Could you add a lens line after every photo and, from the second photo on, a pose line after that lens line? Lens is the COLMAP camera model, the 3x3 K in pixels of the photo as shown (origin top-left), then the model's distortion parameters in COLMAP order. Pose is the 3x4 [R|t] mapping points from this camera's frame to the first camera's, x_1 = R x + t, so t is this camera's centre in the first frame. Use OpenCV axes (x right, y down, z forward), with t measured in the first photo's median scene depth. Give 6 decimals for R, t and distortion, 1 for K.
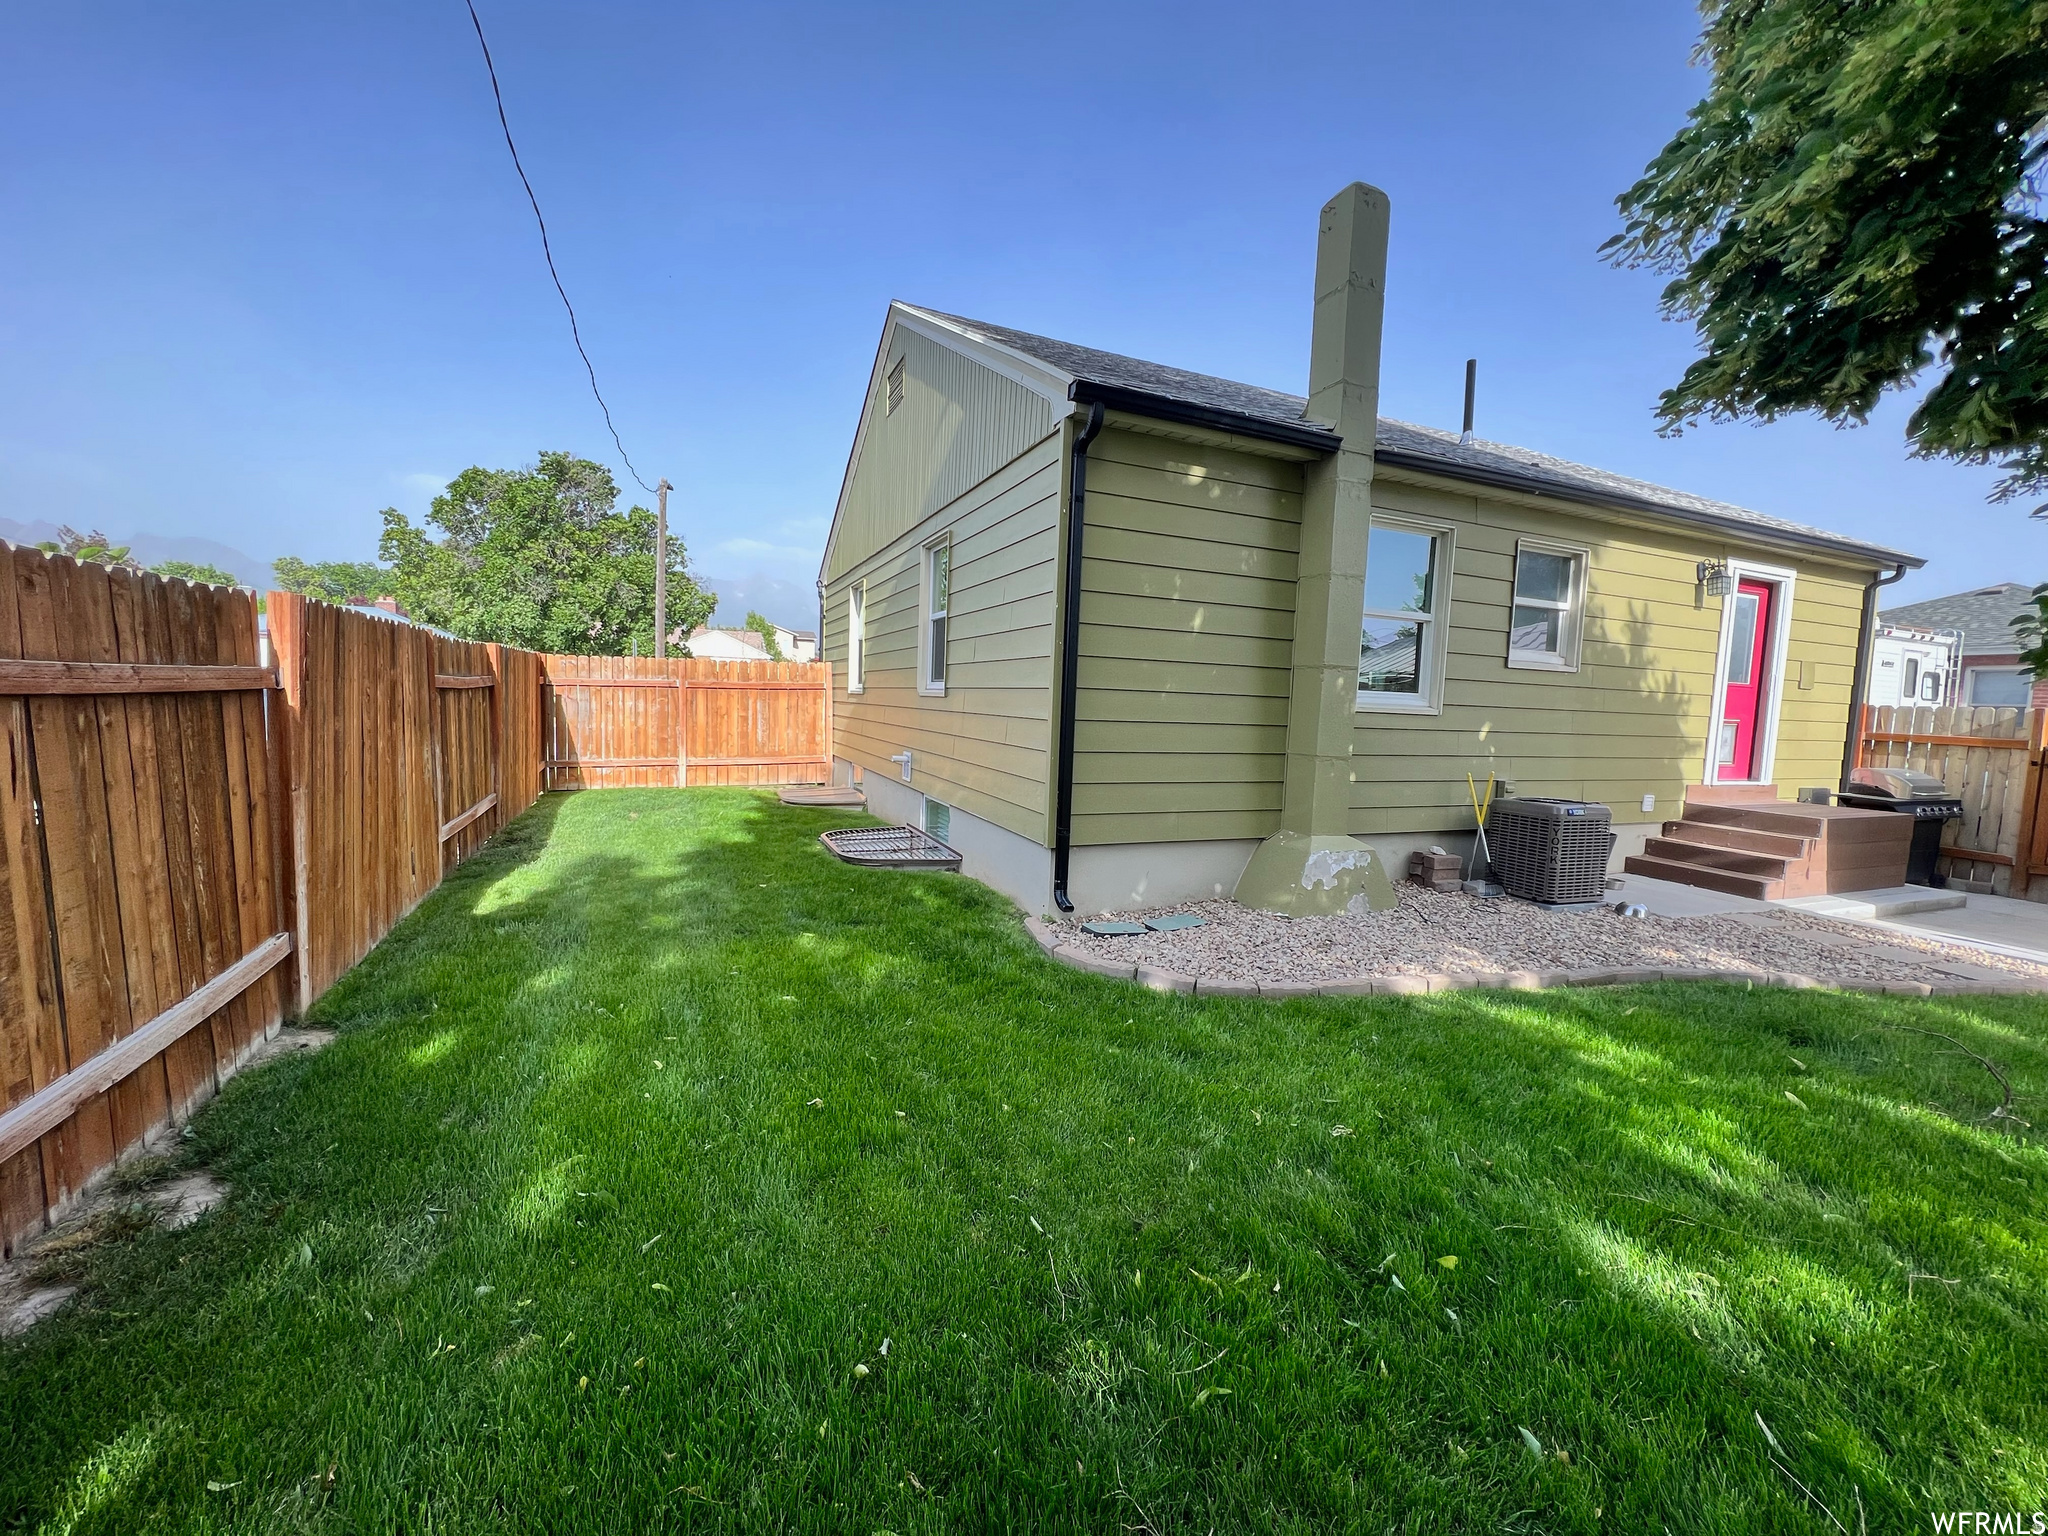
lens RADIAL K [[815.9, 0, 1024.0], [0, 815.9, 768.0], [0, 0, 1]] dist [0.001070, 0.000242]
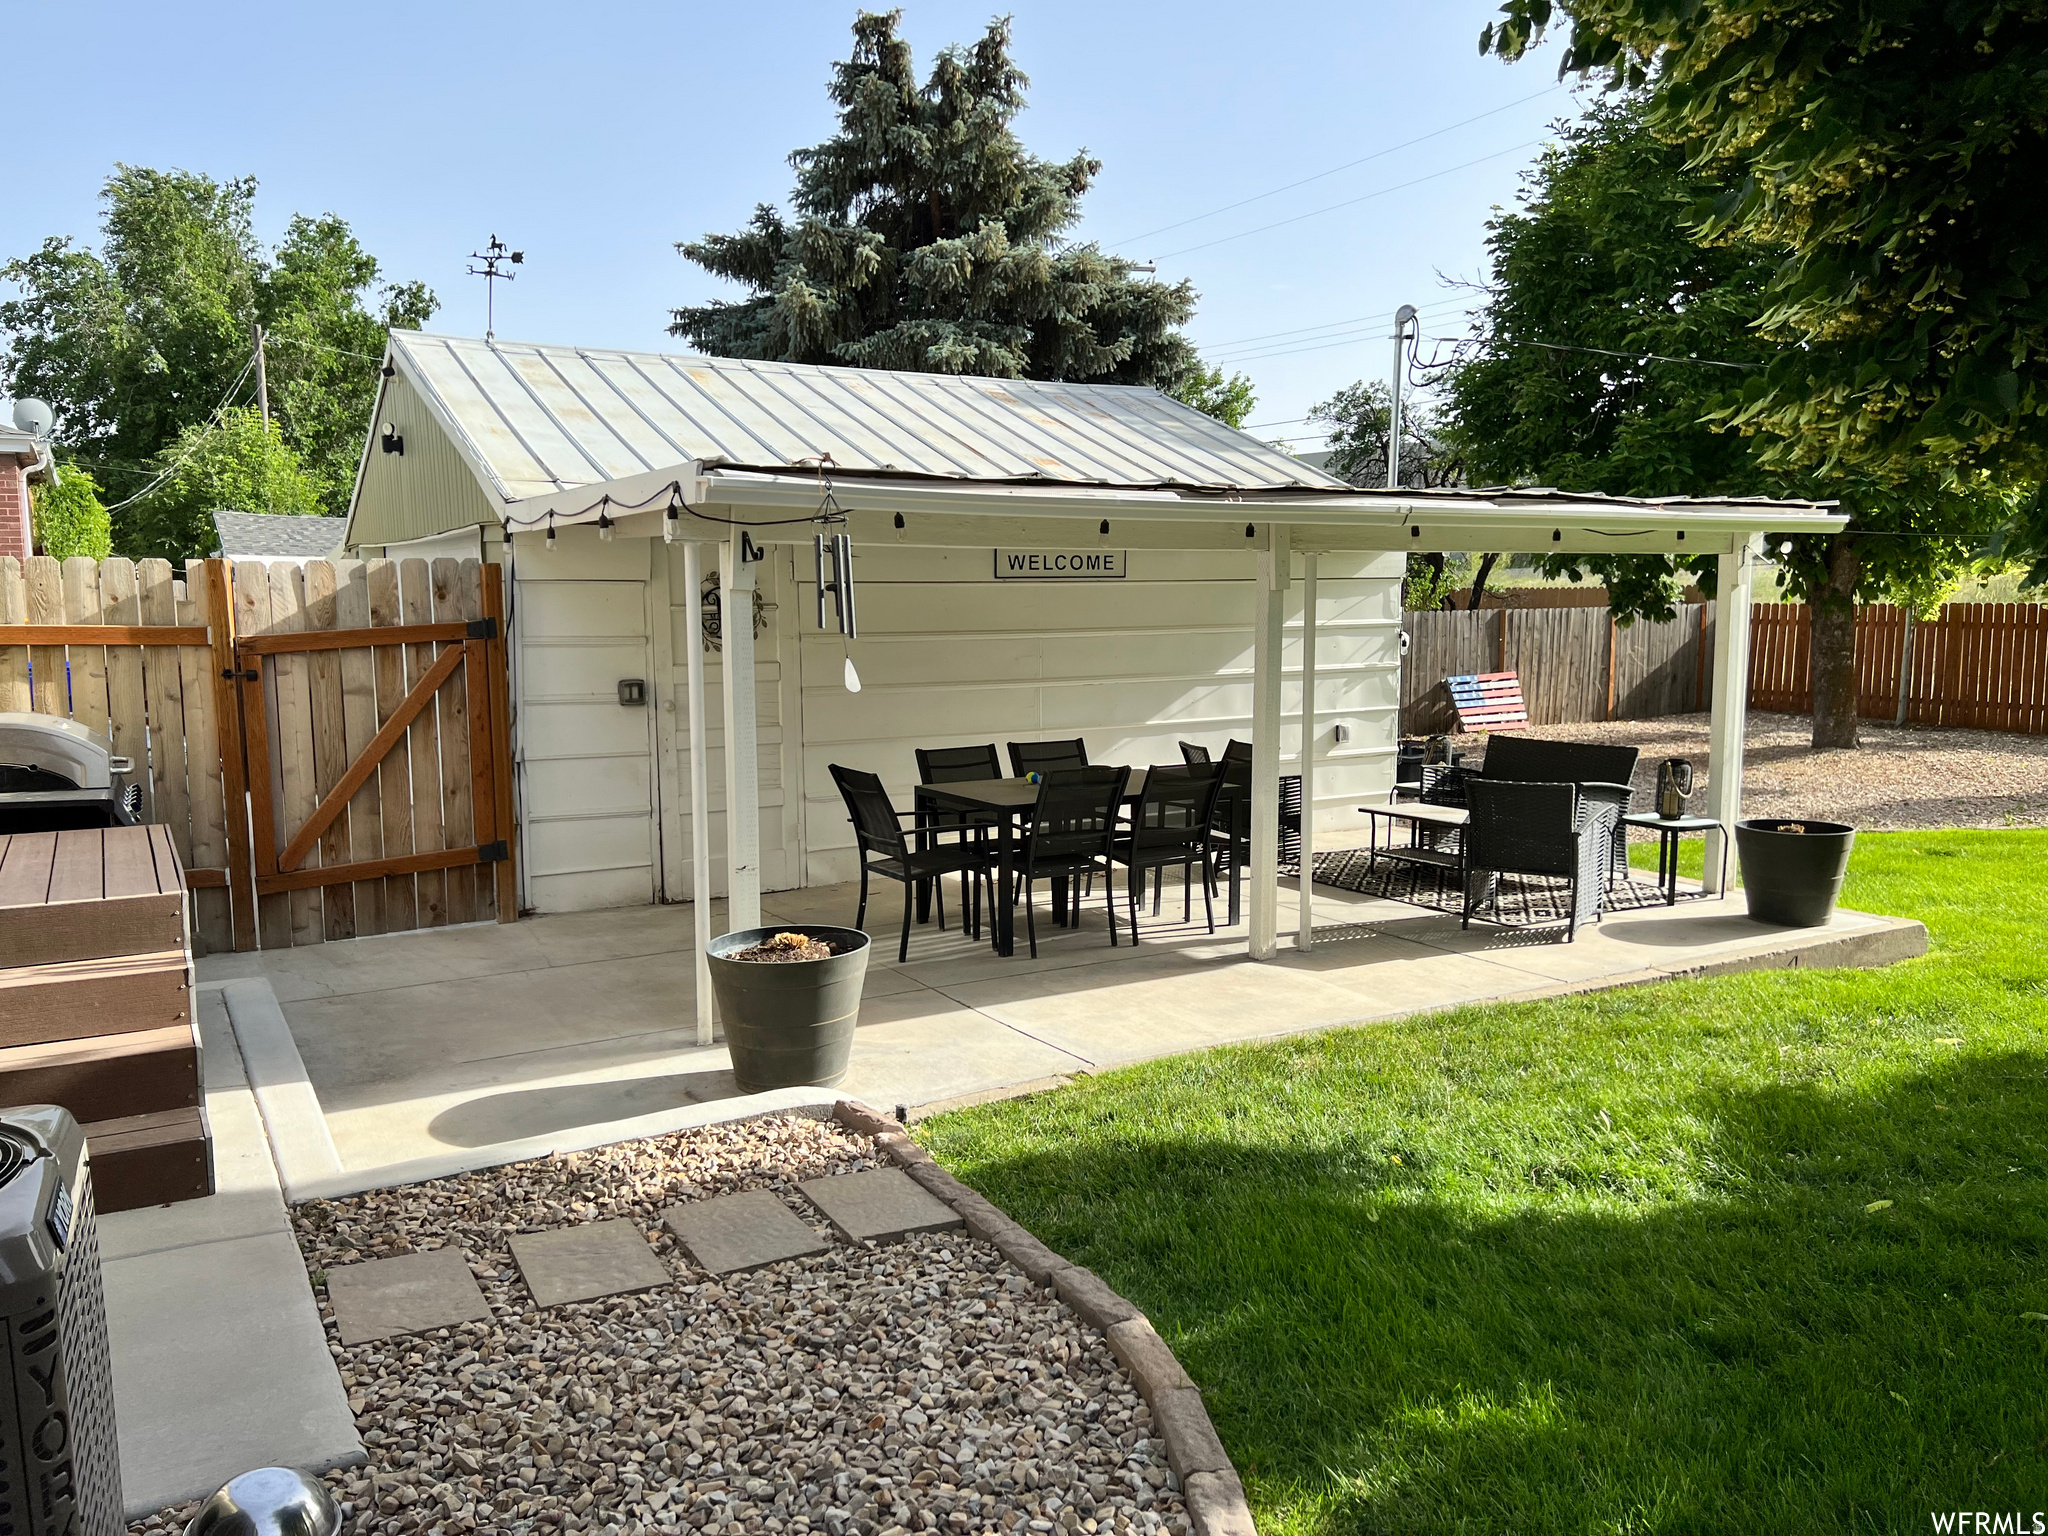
lens RADIAL K [[1534.2, 0, 1024.0], [0, 1534.2, 768.0], [0, 0, 1]] dist [0.080355, -0.098303]
pose [[-0.122130, -0.149753, 0.981151, 0.261102], [0.079454, 0.983904, 0.160063, -0.060183], [-0.989329, 0.097505, -0.108266, 0.631275]]
